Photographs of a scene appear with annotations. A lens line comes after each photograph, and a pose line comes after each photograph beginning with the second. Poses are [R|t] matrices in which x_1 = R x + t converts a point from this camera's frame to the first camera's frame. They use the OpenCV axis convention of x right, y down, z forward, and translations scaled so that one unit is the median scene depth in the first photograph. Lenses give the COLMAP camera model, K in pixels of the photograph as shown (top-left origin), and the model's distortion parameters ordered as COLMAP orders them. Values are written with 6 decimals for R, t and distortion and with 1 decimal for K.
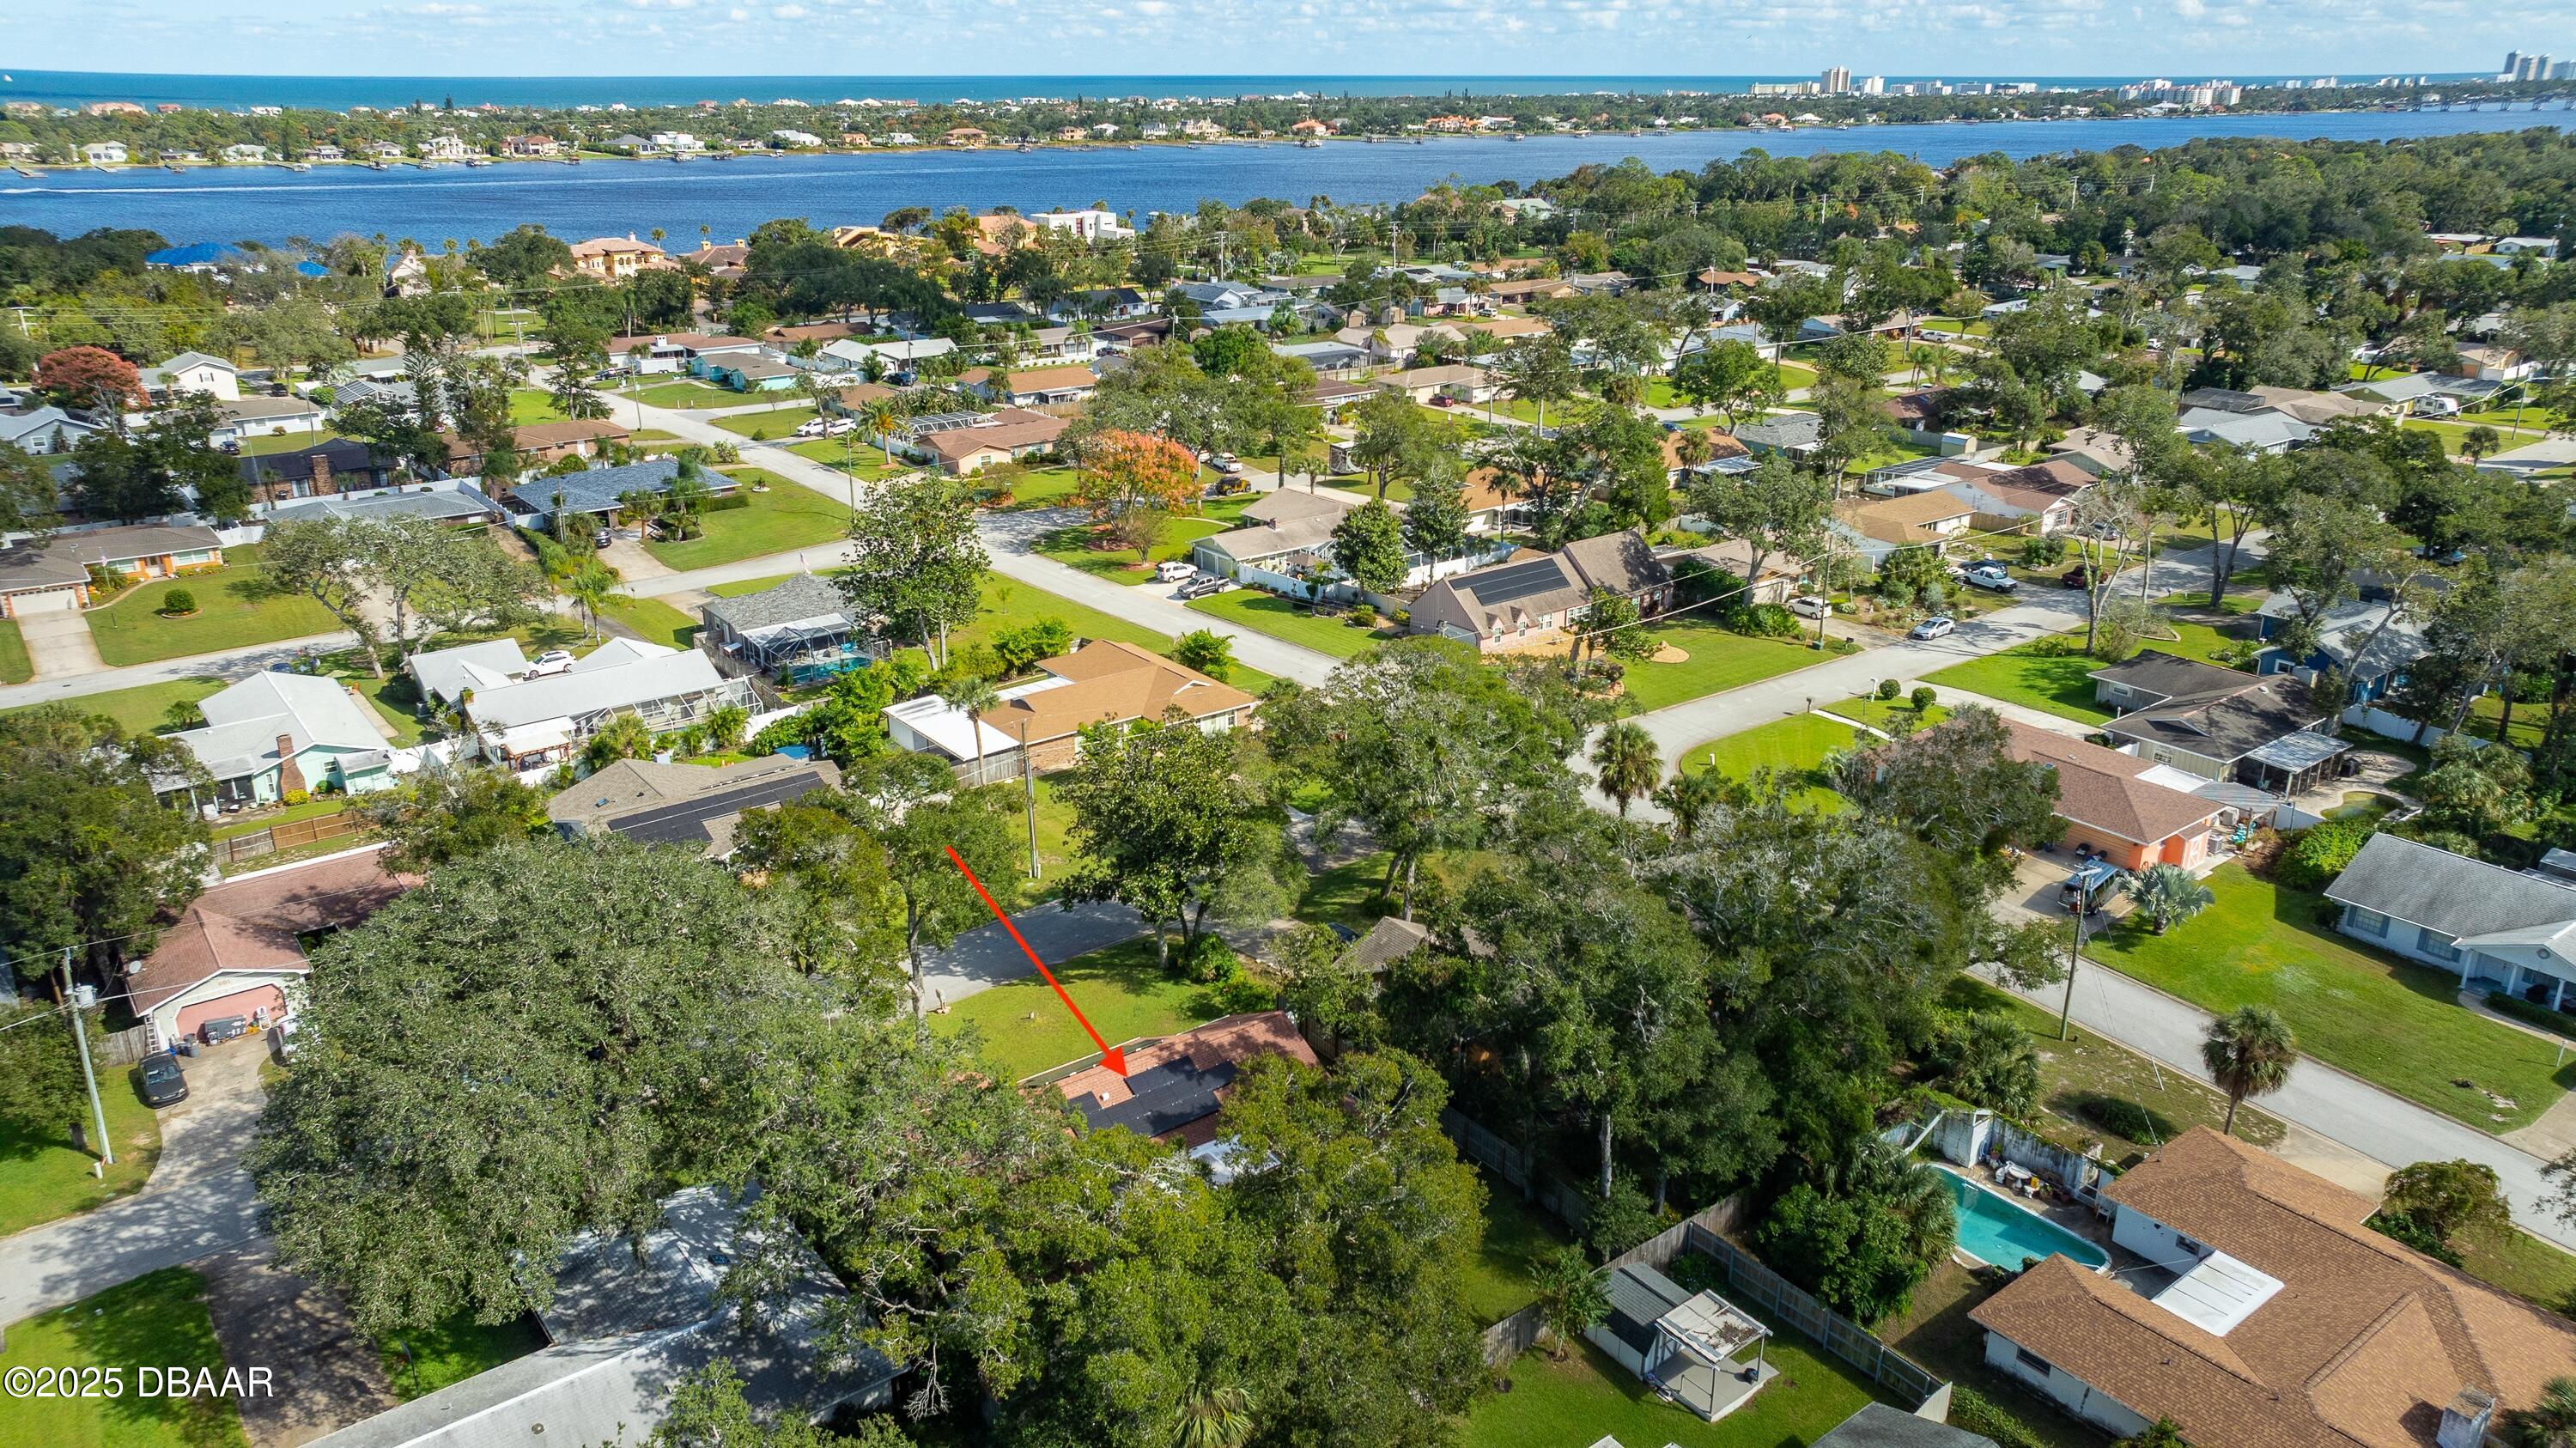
lens RADIAL K [[1780.6, 0, 1288.0], [0, 1780.6, 724.0], [0, 0, 1]] dist [-0.043888, 0.065595]
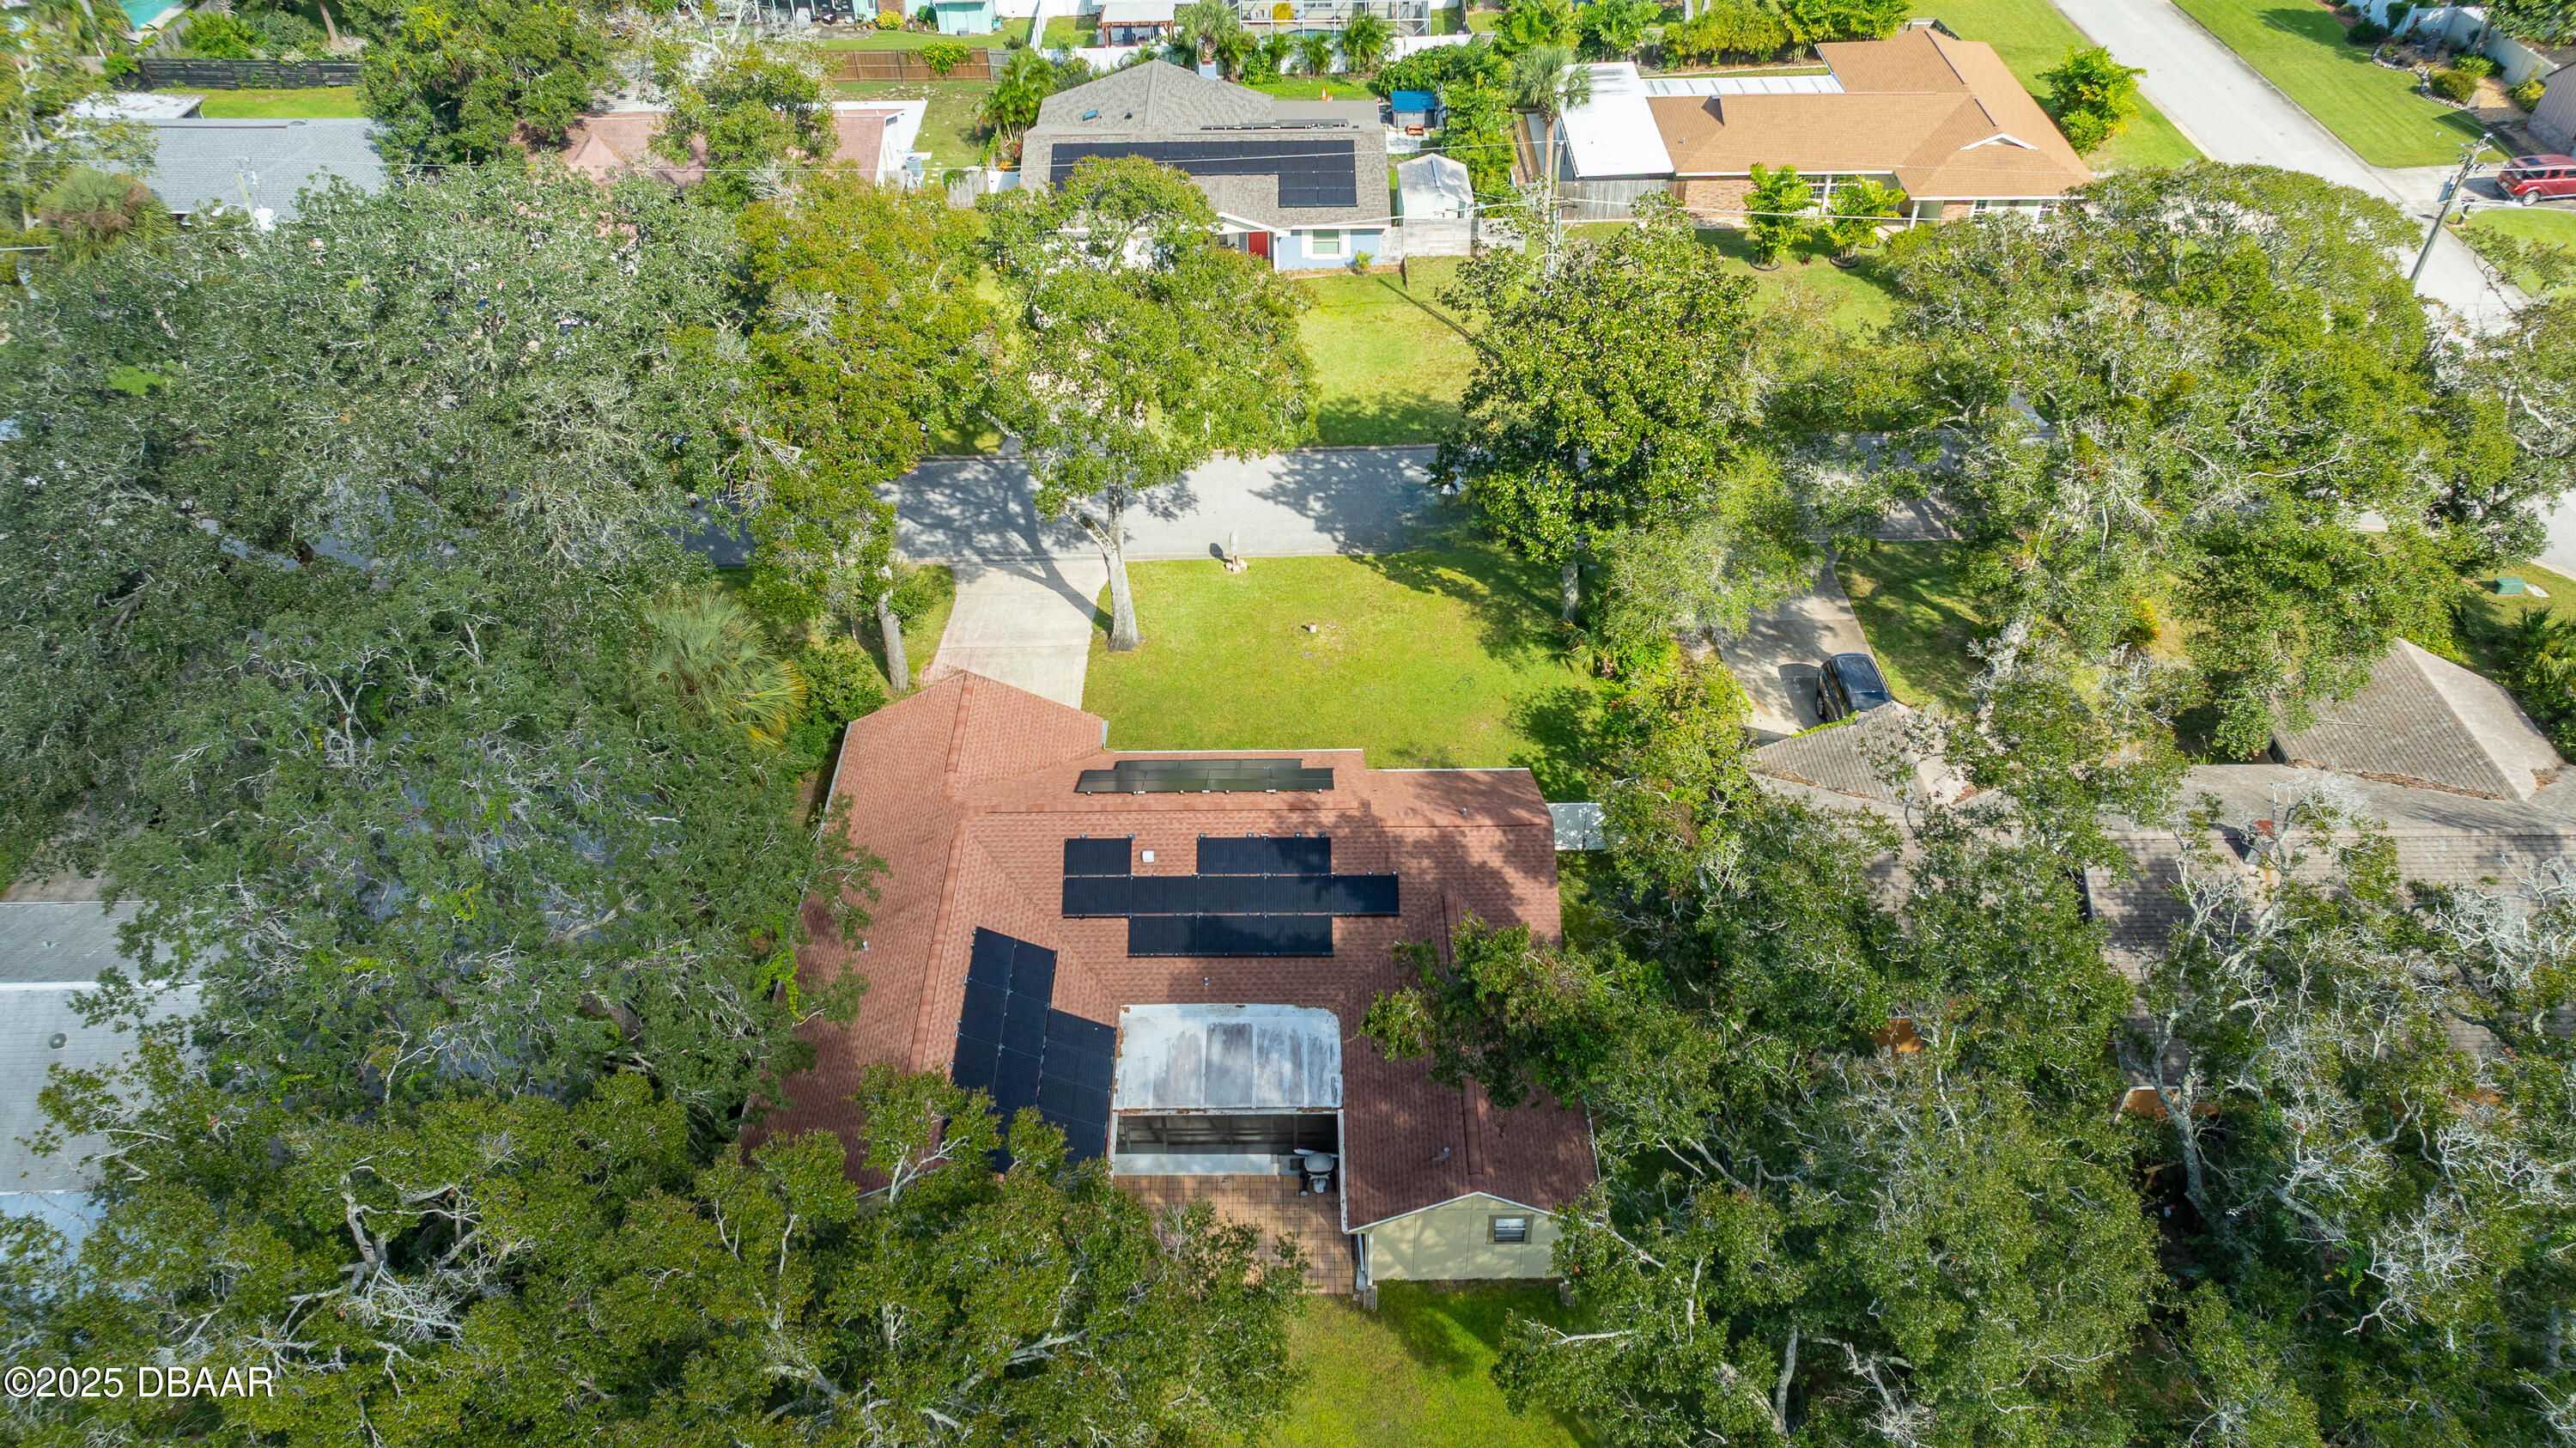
lens RADIAL K [[1811.8, 0, 1288.0], [0, 1811.8, 724.0], [0, 0, 1]] dist [-0.053041, 0.084693]
pose [[0.797667, 0.391324, -0.458904, 0.081390], [-0.199393, 0.889238, 0.411701, -0.036135], [0.569183, -0.236898, 0.787343, 0.247037]]
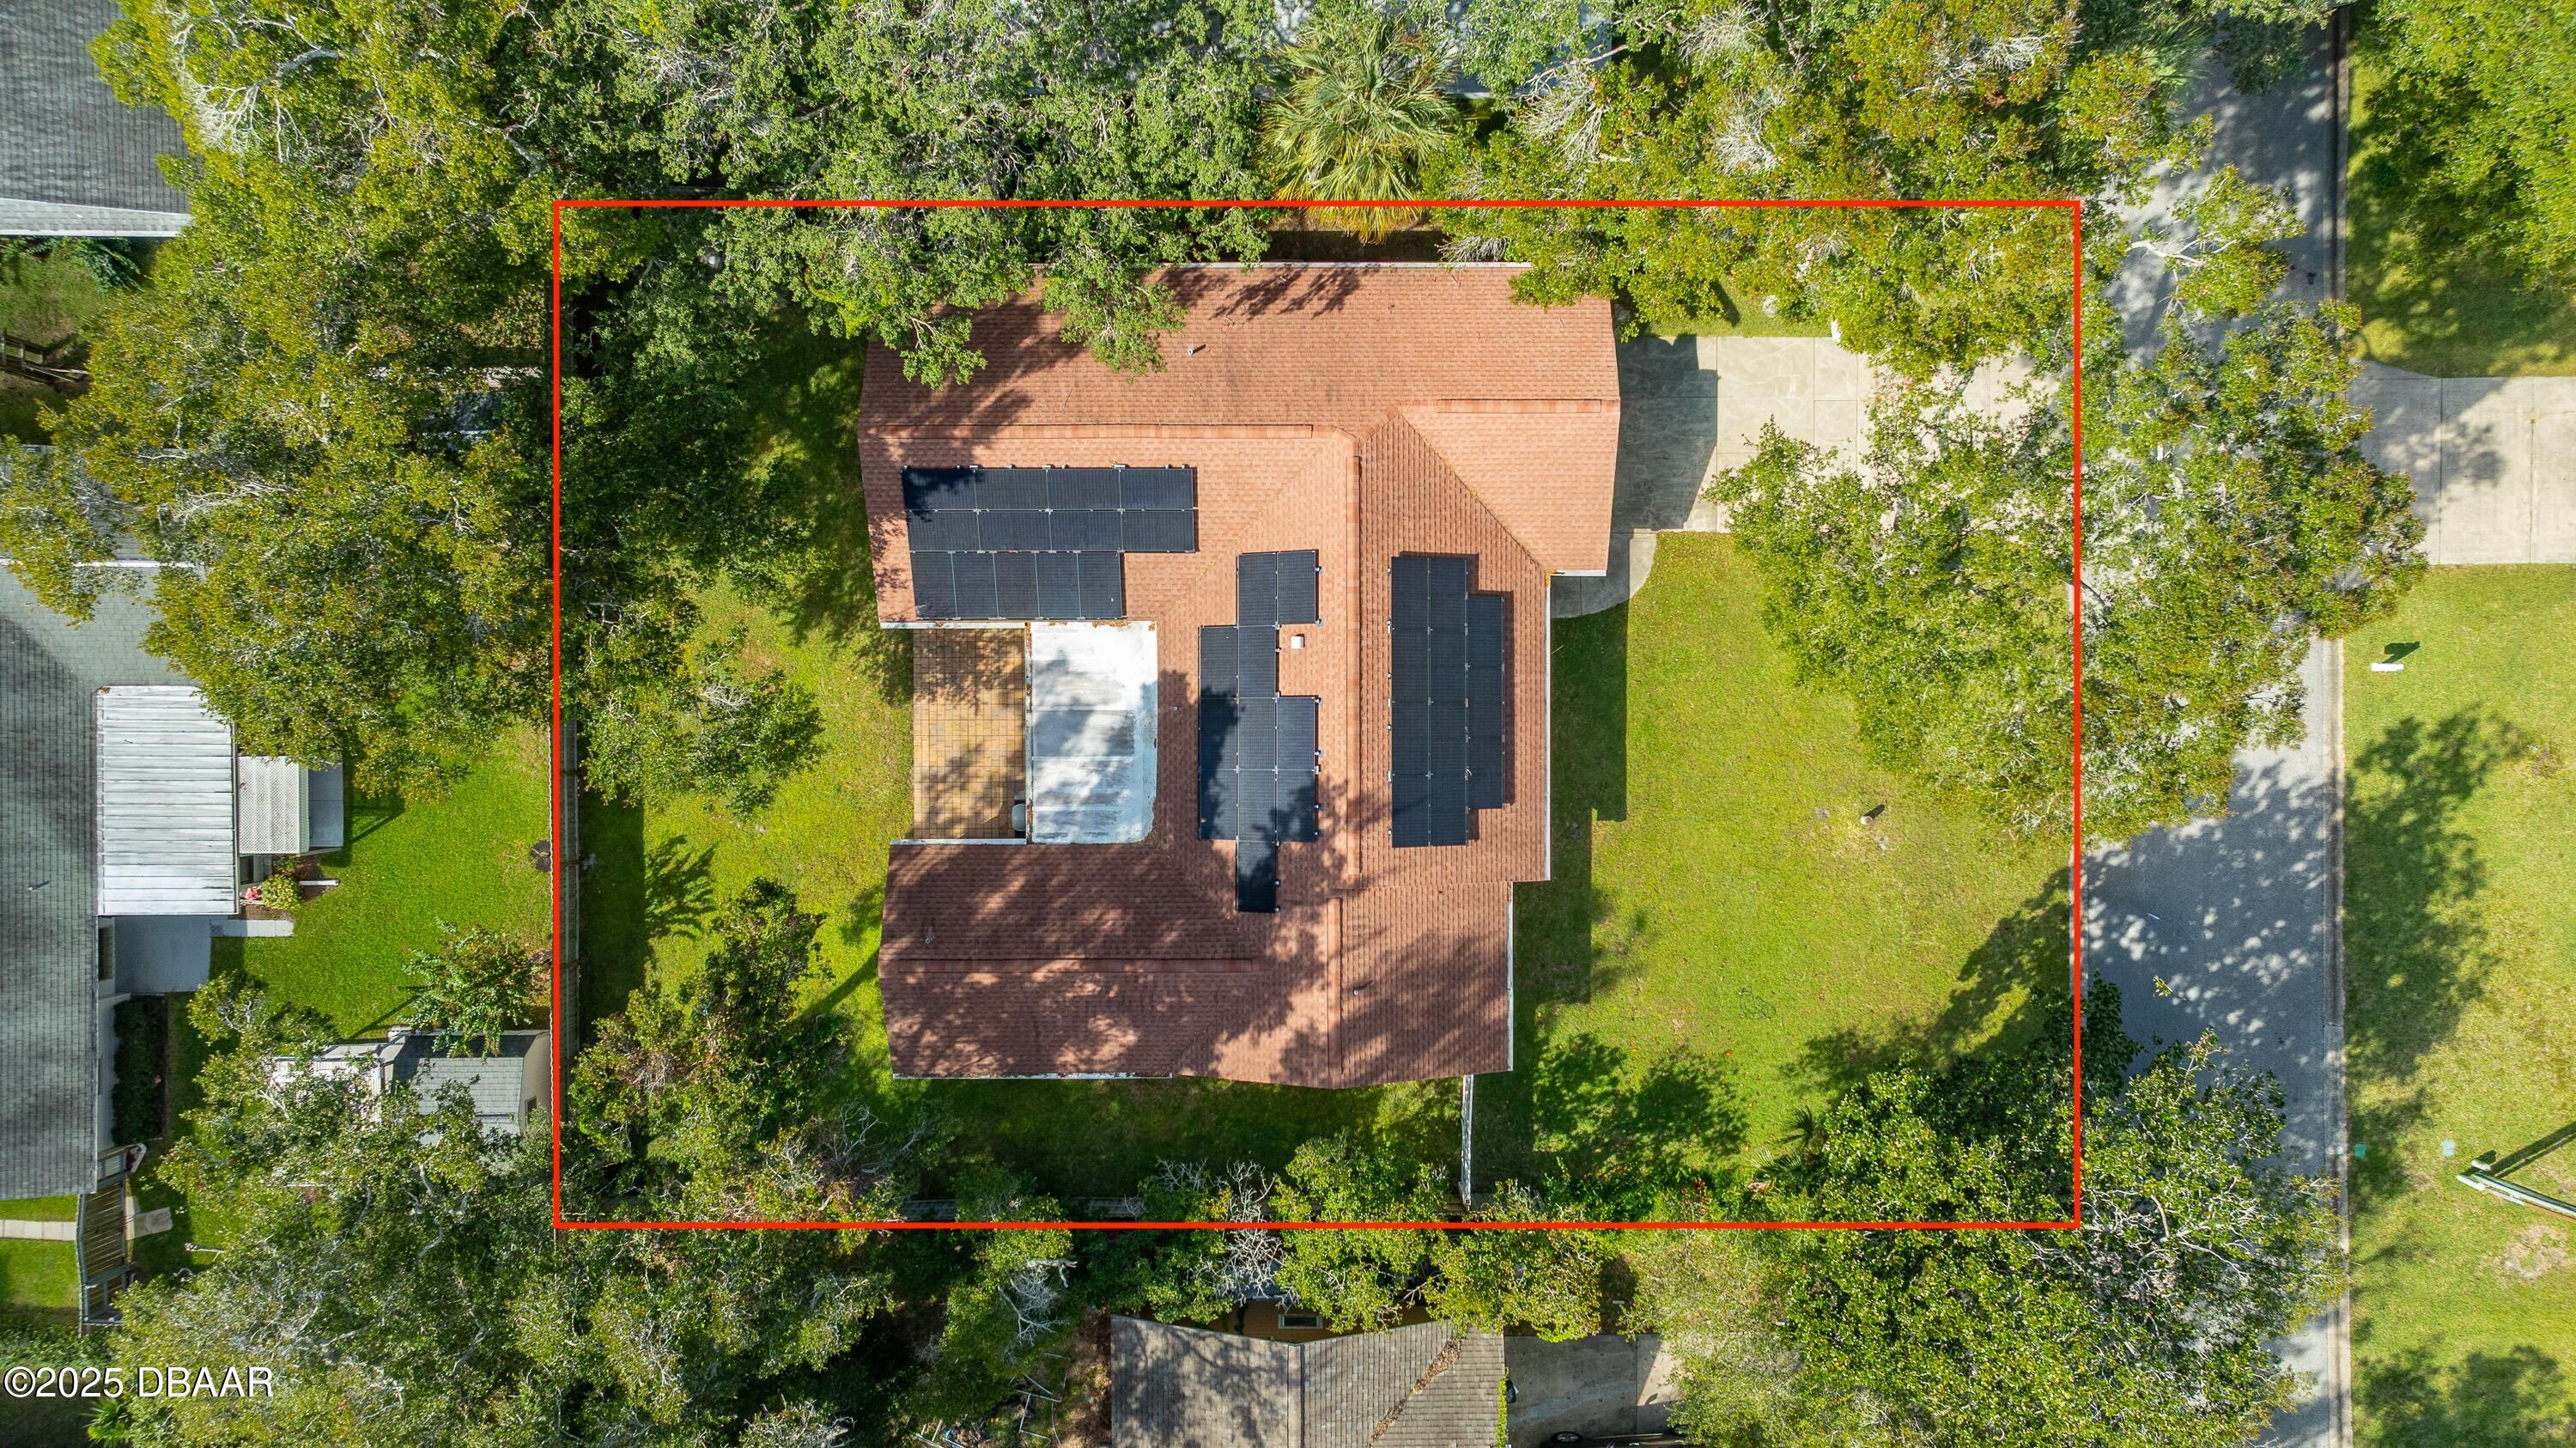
lens RADIAL K [[1780.6, 0, 1288.0], [0, 1780.6, 724.0], [0, 0, 1]] dist [-0.043888, 0.065595]
pose [[-0.605178, 0.795893, 0.017733, -0.041949], [-0.261138, -0.219507, 0.940013, -0.130116], [0.752042, 0.564244, 0.340679, 0.361705]]
